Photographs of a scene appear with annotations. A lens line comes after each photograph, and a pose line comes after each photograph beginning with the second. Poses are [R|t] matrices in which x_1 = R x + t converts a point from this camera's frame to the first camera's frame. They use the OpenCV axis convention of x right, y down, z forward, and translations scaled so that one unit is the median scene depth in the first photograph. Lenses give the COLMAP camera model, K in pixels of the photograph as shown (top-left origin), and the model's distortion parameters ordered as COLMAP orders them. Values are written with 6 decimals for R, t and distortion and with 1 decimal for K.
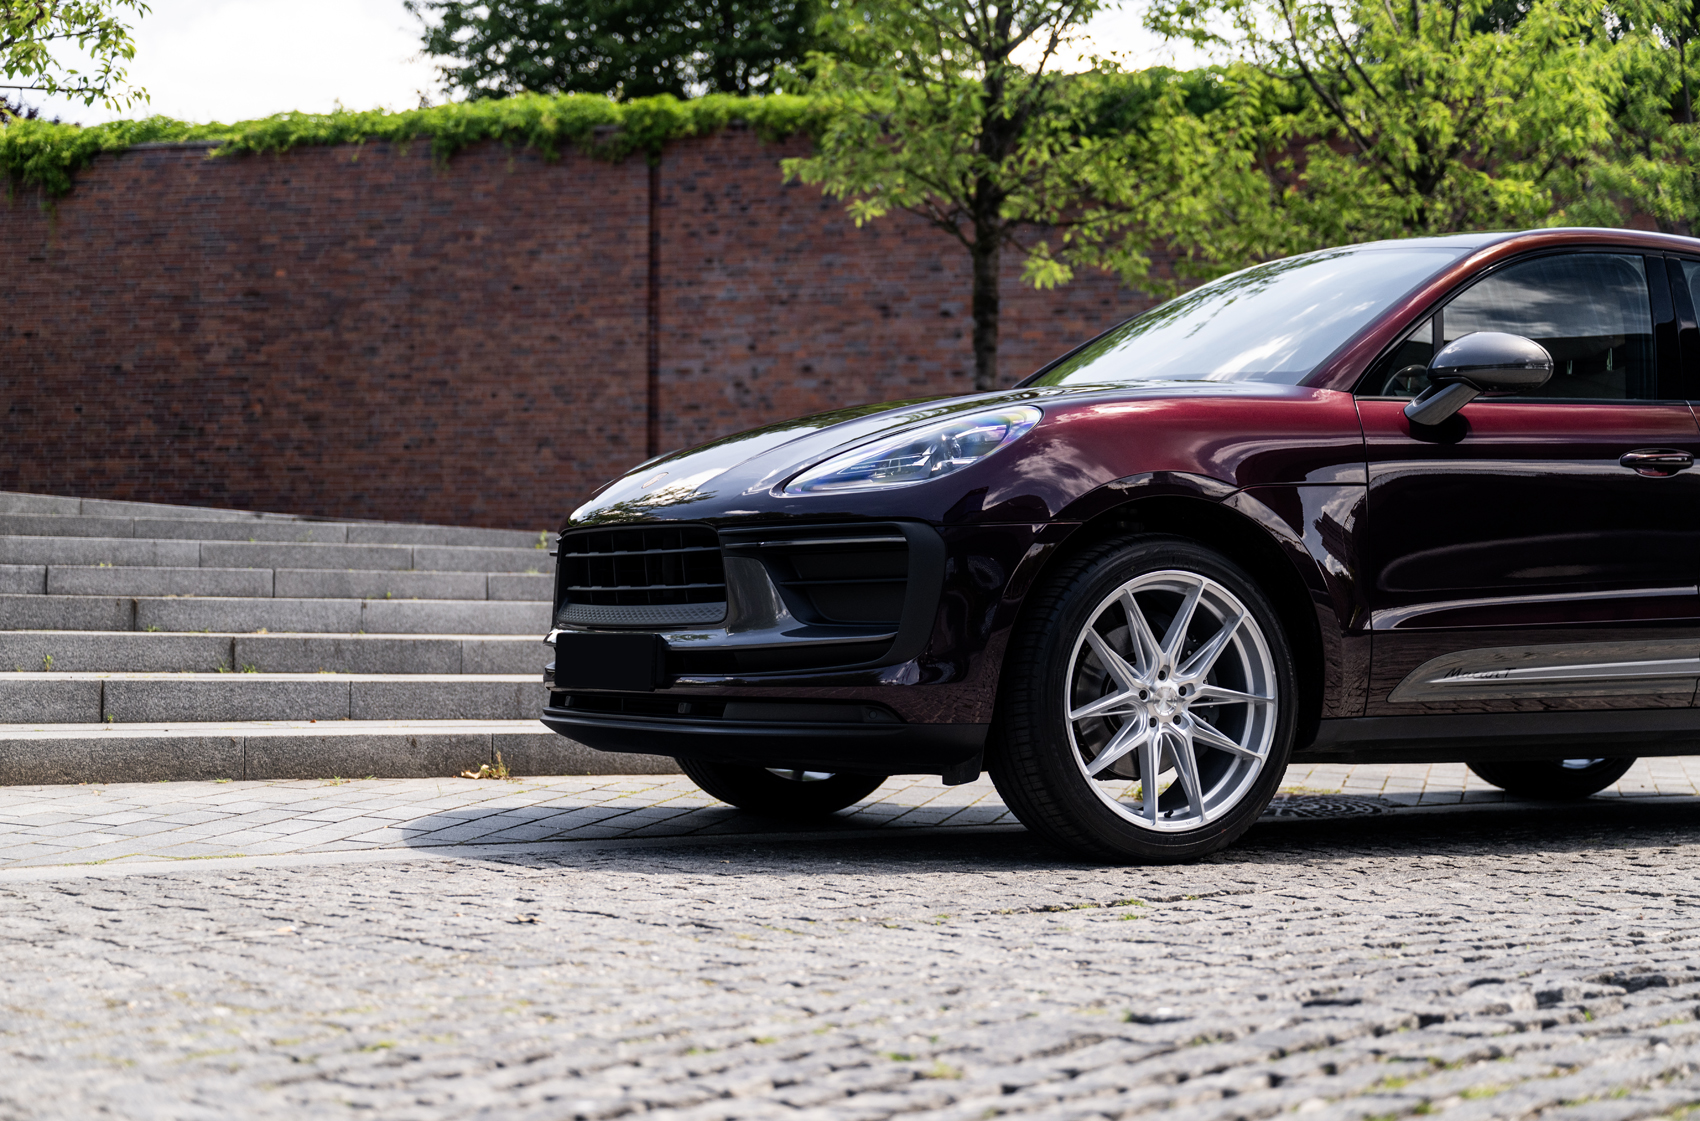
lens RADIAL K [[2835.9, 0, 850.0], [0, 2835.9, 560.5], [0, 0, 1]] dist [0.013247, 0.018305]
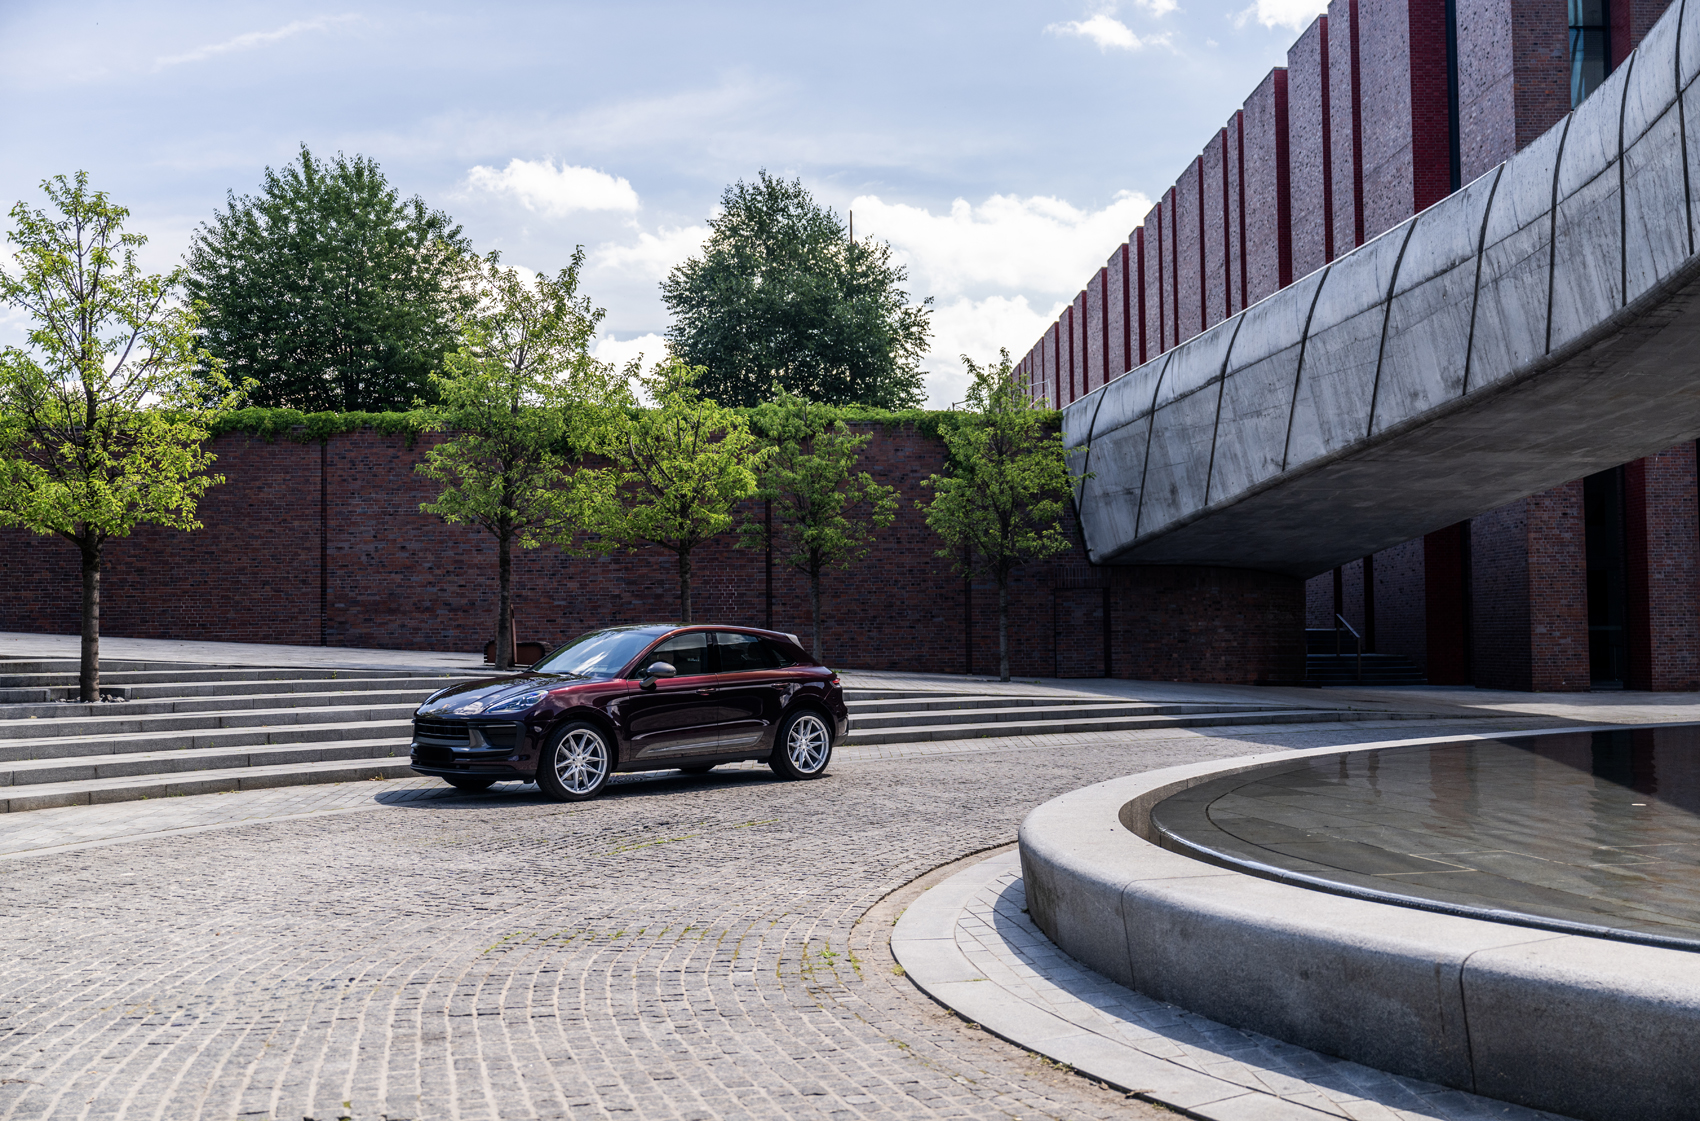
lens RADIAL K [[1686.4, 0, 850.0], [0, 1686.4, 560.5], [0, 0, 1]] dist [0.006713, -0.007608]
pose [[0.963862, -0.002680, 0.266387, -0.028659], [0.007402, 0.999833, -0.016725, -0.035183], [-0.266297, 0.018093, 0.963721, -0.260734]]
